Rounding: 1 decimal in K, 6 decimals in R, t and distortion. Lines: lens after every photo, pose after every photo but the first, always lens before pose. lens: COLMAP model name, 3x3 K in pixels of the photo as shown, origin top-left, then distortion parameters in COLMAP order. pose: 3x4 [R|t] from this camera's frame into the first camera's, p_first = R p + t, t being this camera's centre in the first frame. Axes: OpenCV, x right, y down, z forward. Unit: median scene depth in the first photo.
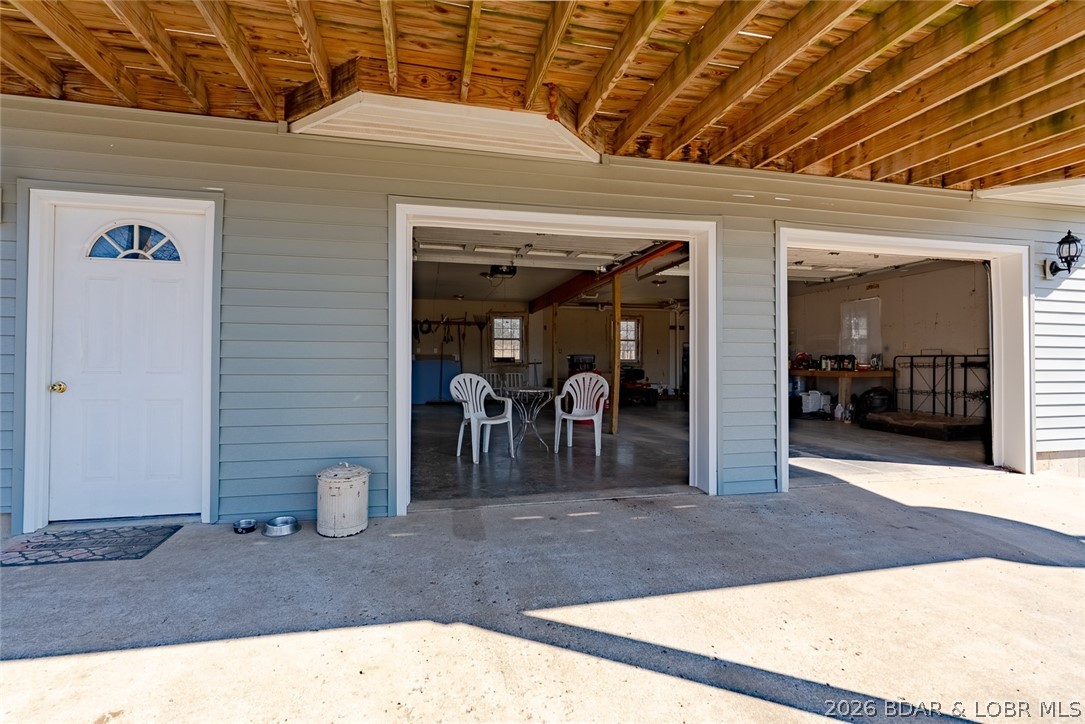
lens RADIAL K [[491.4, 0, 542.0], [0, 491.4, 359.1], [0, 0, 1]] dist [-0.007989, 0.002306]
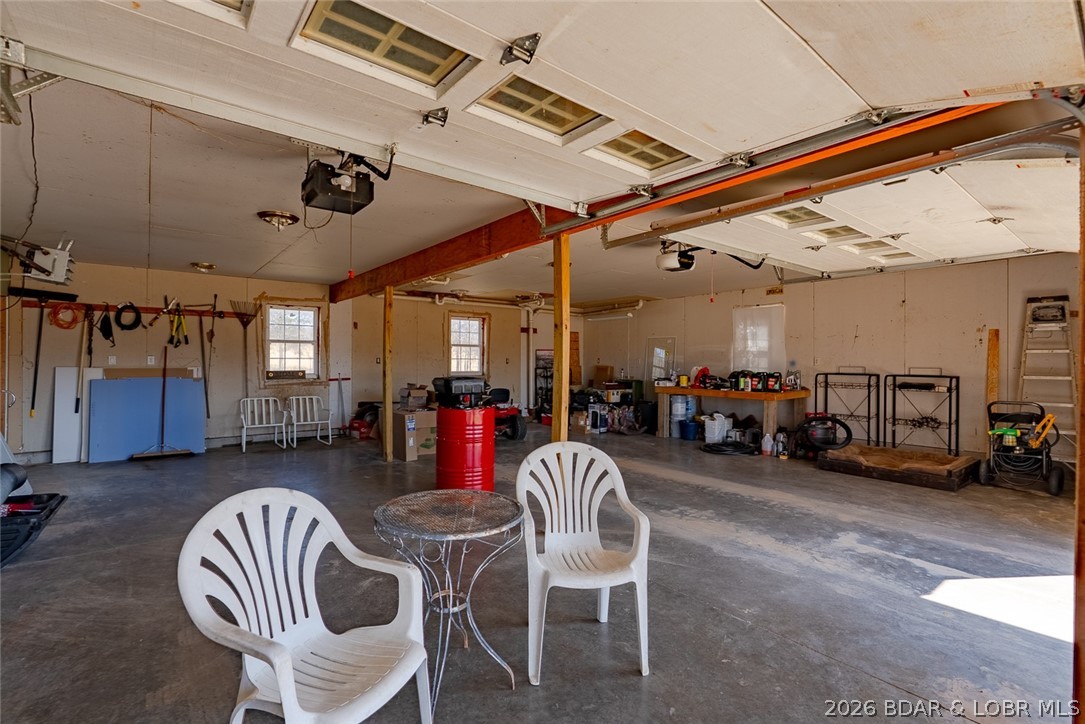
lens RADIAL K [[491.4, 0, 537.7], [0, 491.4, 358.6], [0, 0, 1]] dist [-0.007989, 0.002306]
pose [[0.904072, 0.003365, 0.427366, -0.060810], [-0.004923, 0.999985, 0.002539, -0.024465], [-0.427351, -0.004399, 0.904075, 0.328912]]
